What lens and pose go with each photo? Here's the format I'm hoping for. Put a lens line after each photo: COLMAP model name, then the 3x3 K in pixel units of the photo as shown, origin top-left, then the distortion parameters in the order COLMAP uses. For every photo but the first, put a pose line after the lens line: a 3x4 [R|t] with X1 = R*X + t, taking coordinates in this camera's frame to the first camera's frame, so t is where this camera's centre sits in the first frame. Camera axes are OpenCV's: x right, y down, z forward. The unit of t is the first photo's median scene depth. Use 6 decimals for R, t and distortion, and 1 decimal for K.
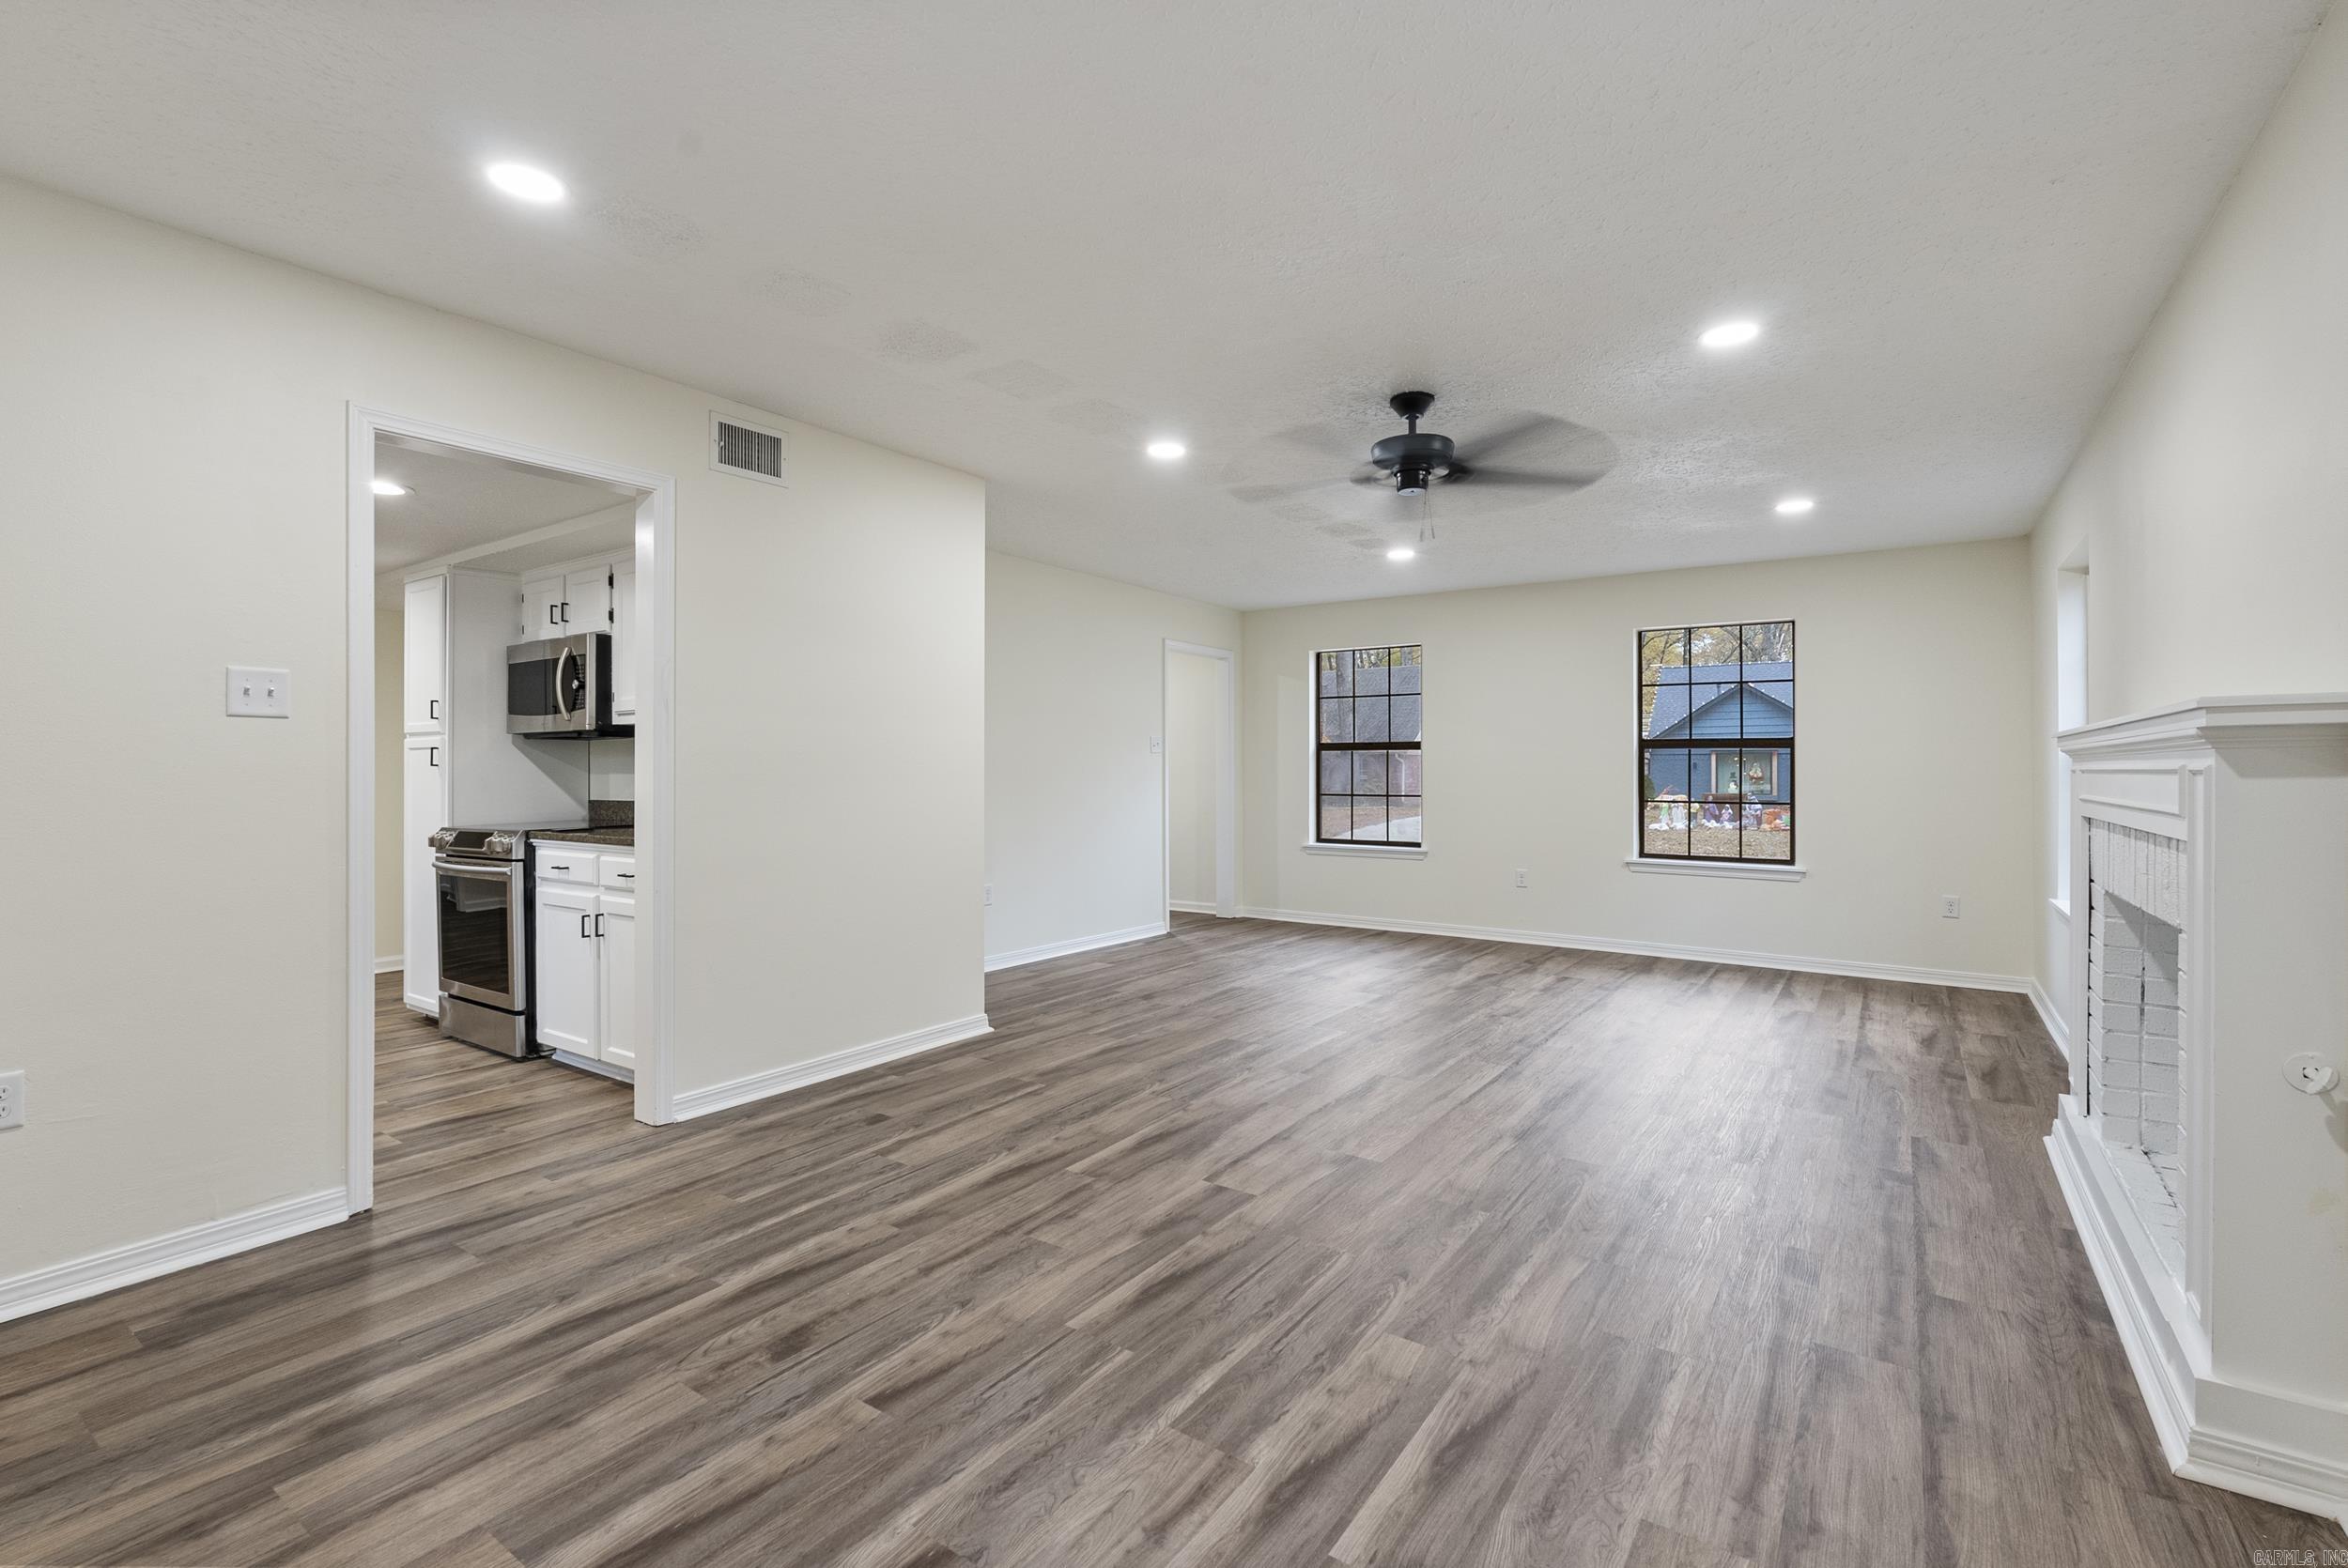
lens RADIAL K [[1037.1, 0, 1170.1], [0, 1037.1, 773.3], [0, 0, 1]] dist [-0.006534, 0.001449]
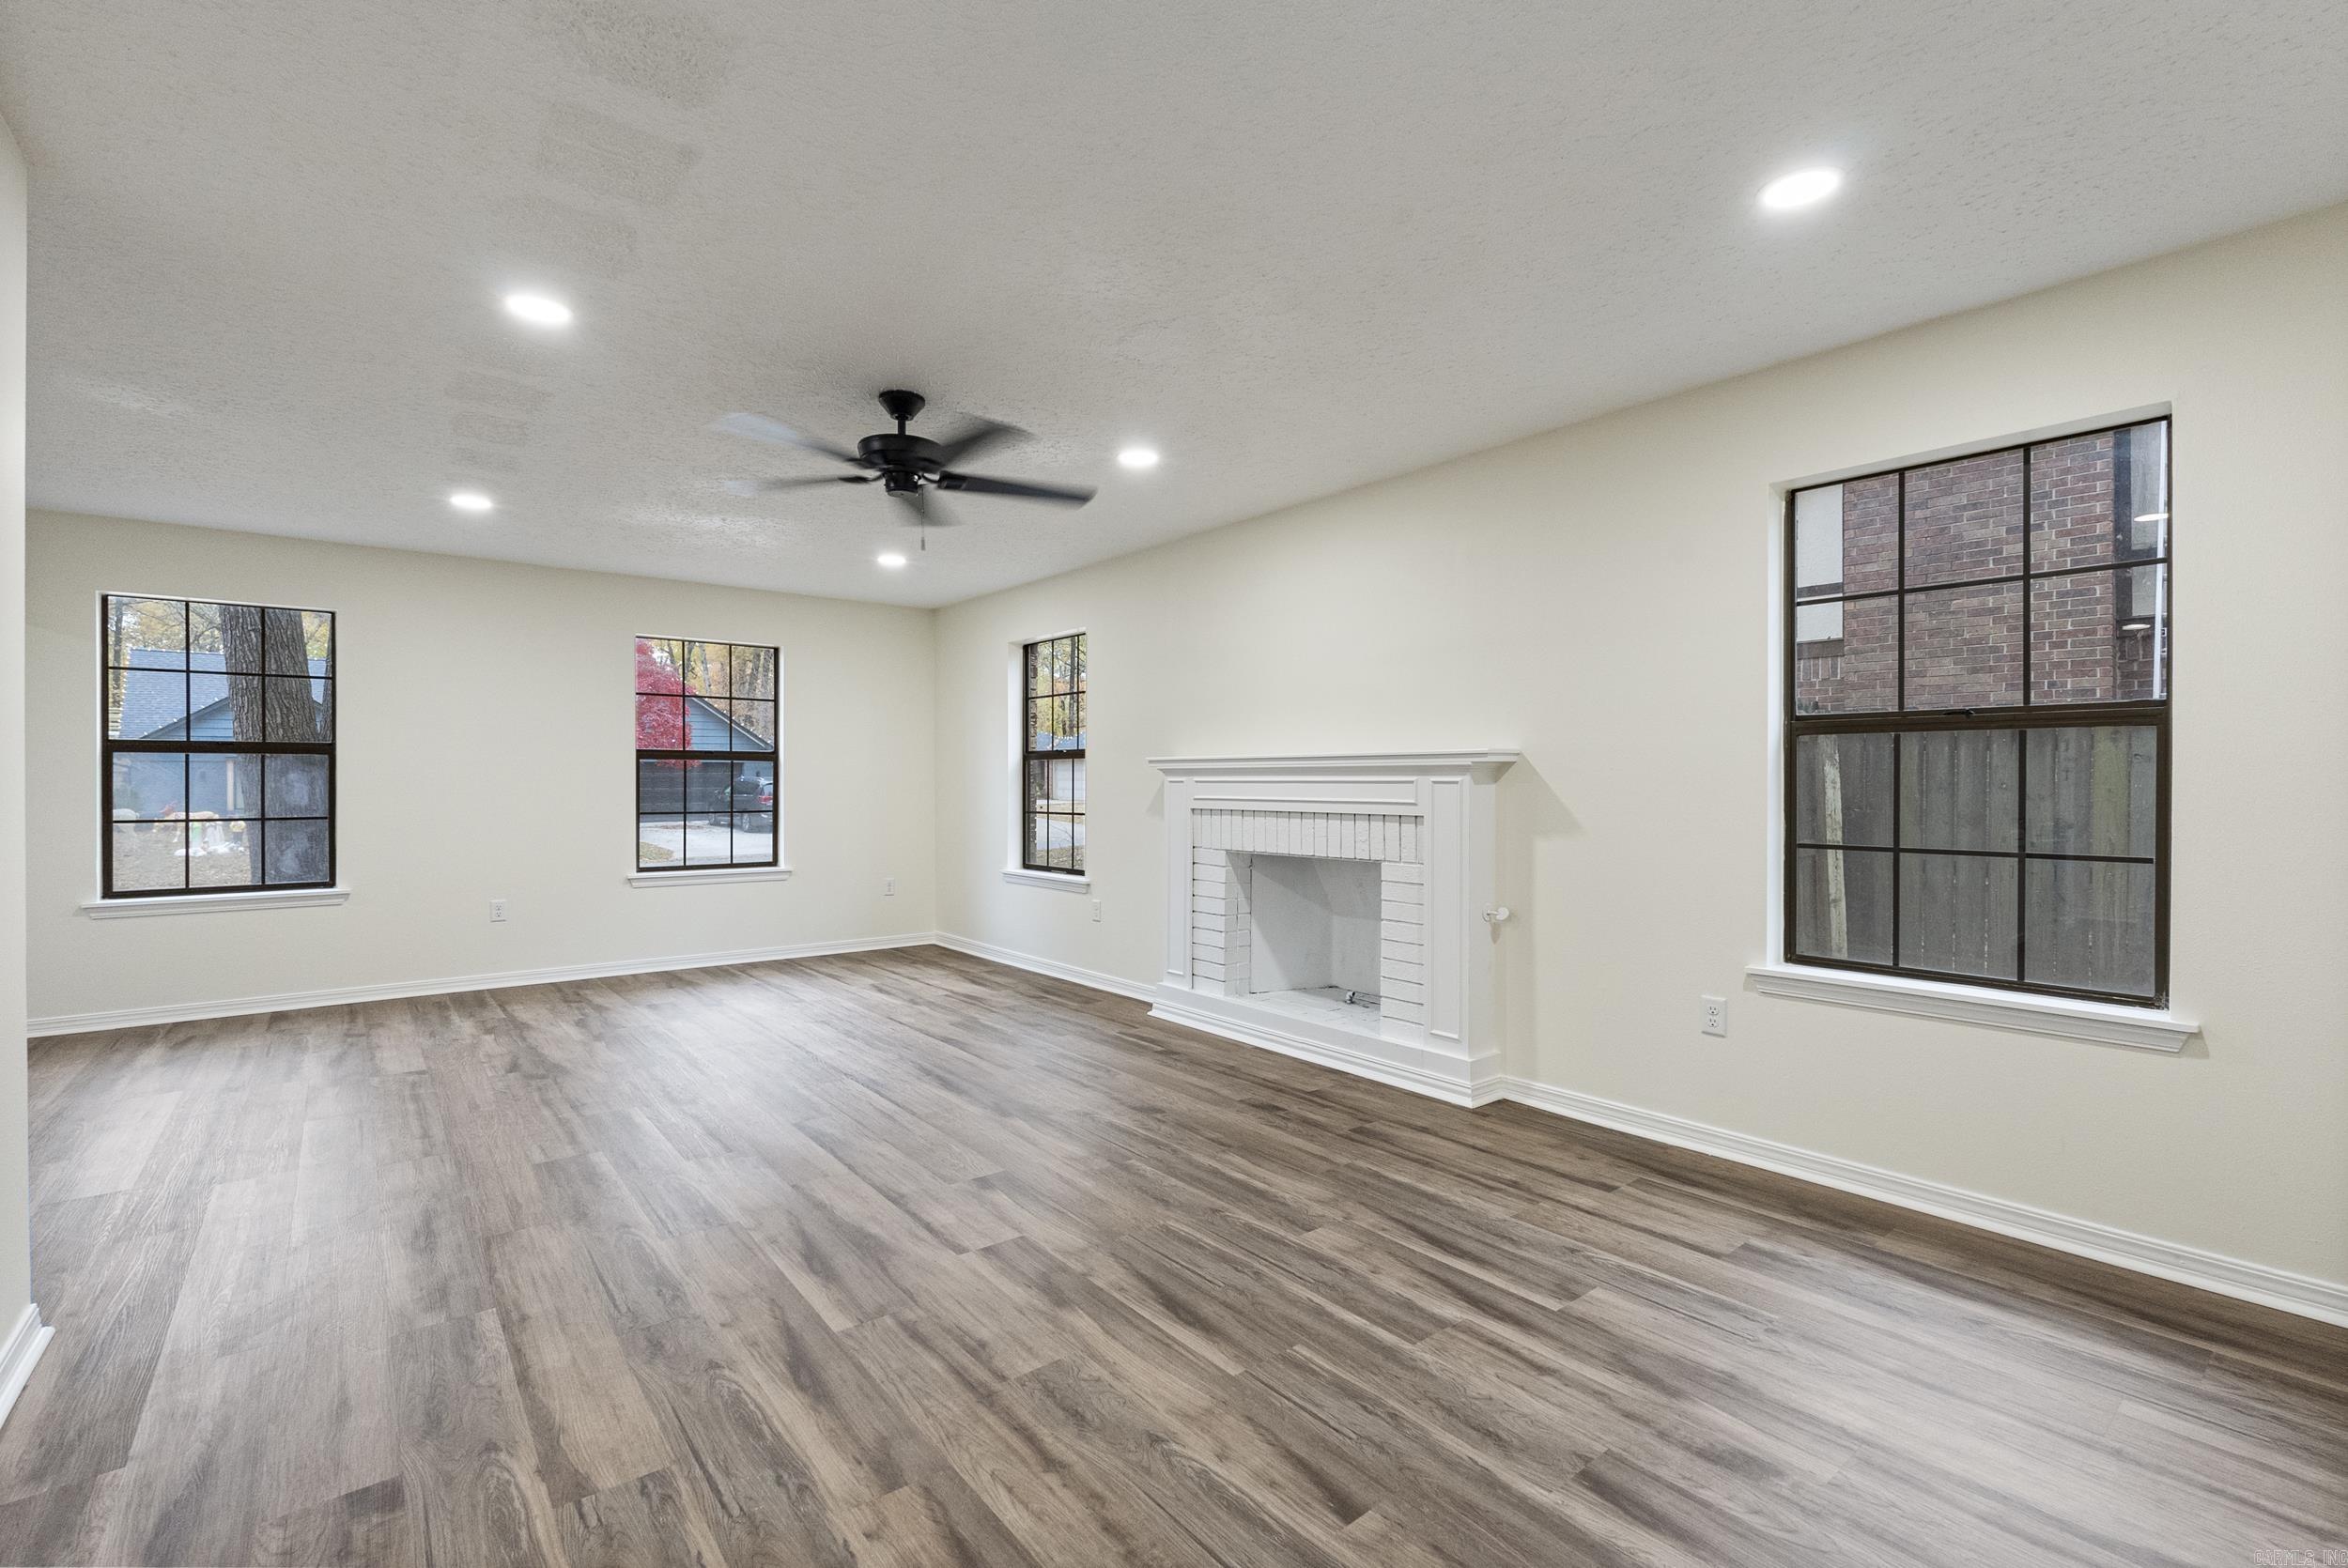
lens RADIAL K [[1037.1, 0, 1174.9], [0, 1037.1, 786.8], [0, 0, 1]] dist [-0.006534, 0.001449]
pose [[0.280109, -0.007216, 0.959941, -0.625057], [0.004454, 0.999971, 0.006217, -0.002945], [-0.959958, 0.002534, 0.280133, 0.488076]]
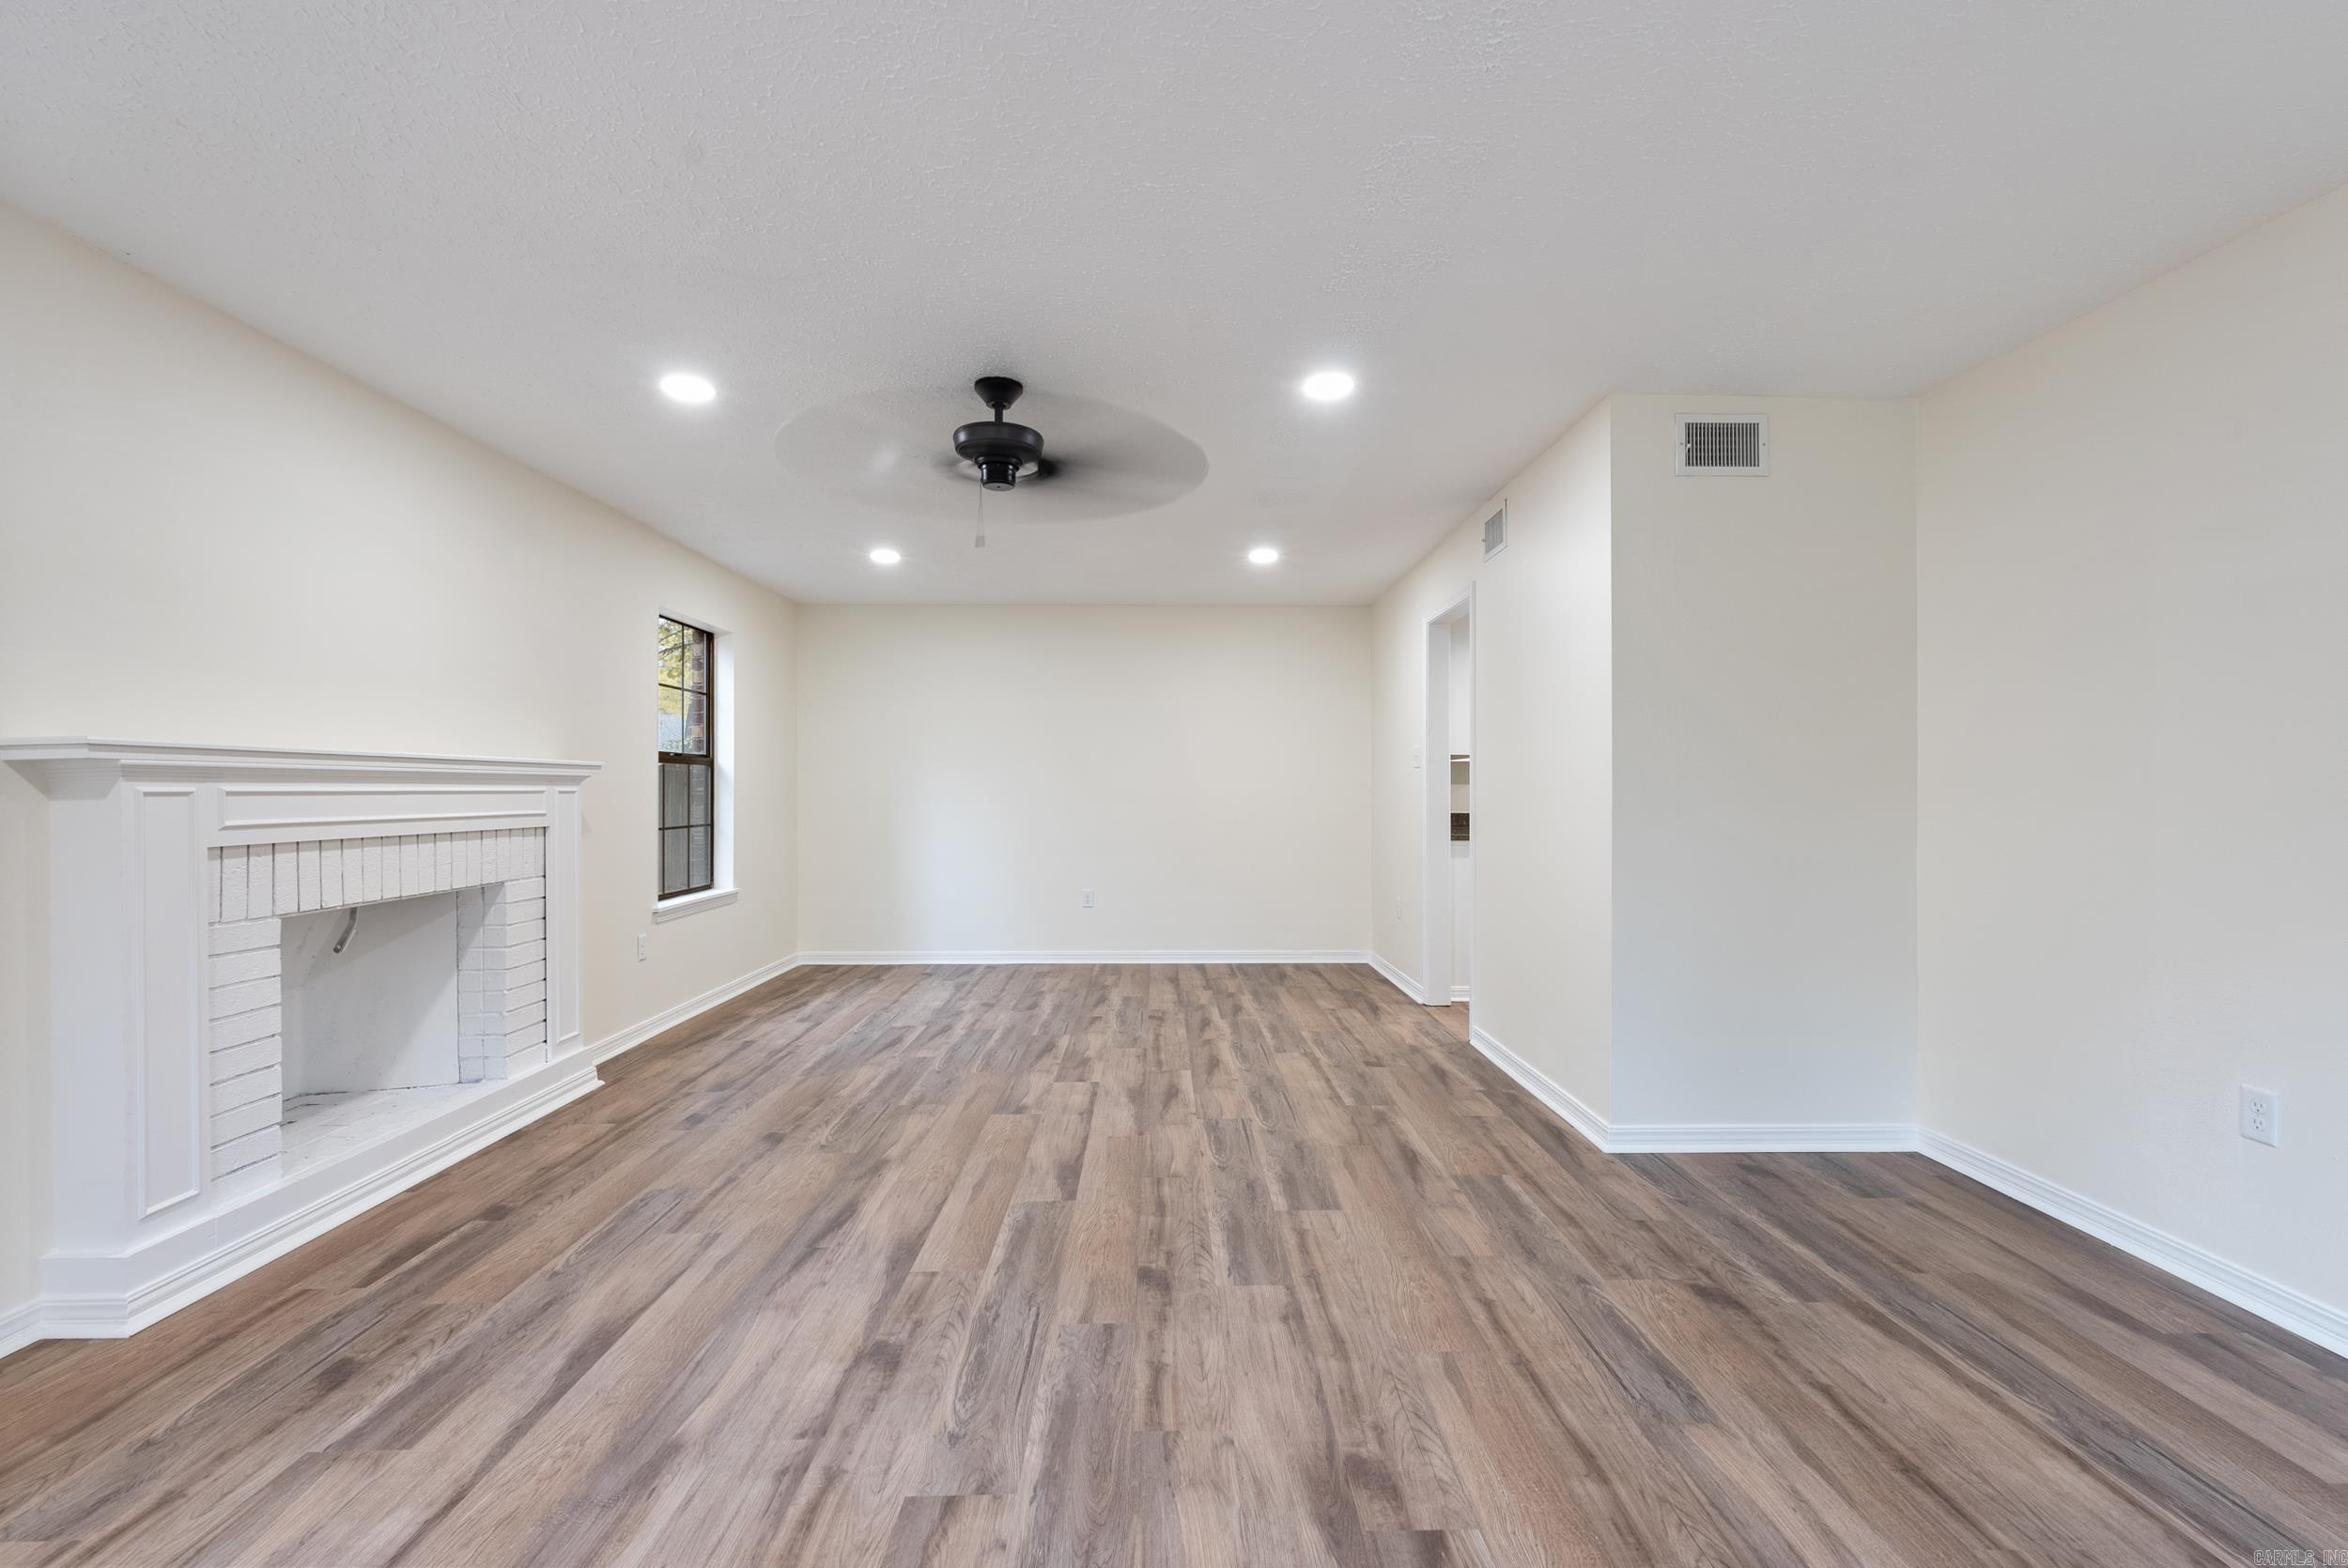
lens RADIAL K [[1037.1, 0, 1173.2], [0, 1037.1, 787.6], [0, 0, 1]] dist [-0.006534, 0.001449]
pose [[-0.811093, -0.001064, -0.584916, 0.648161], [-0.002196, 0.999997, 0.001226, -0.007822], [0.584913, 0.002279, -0.811093, 1.842838]]
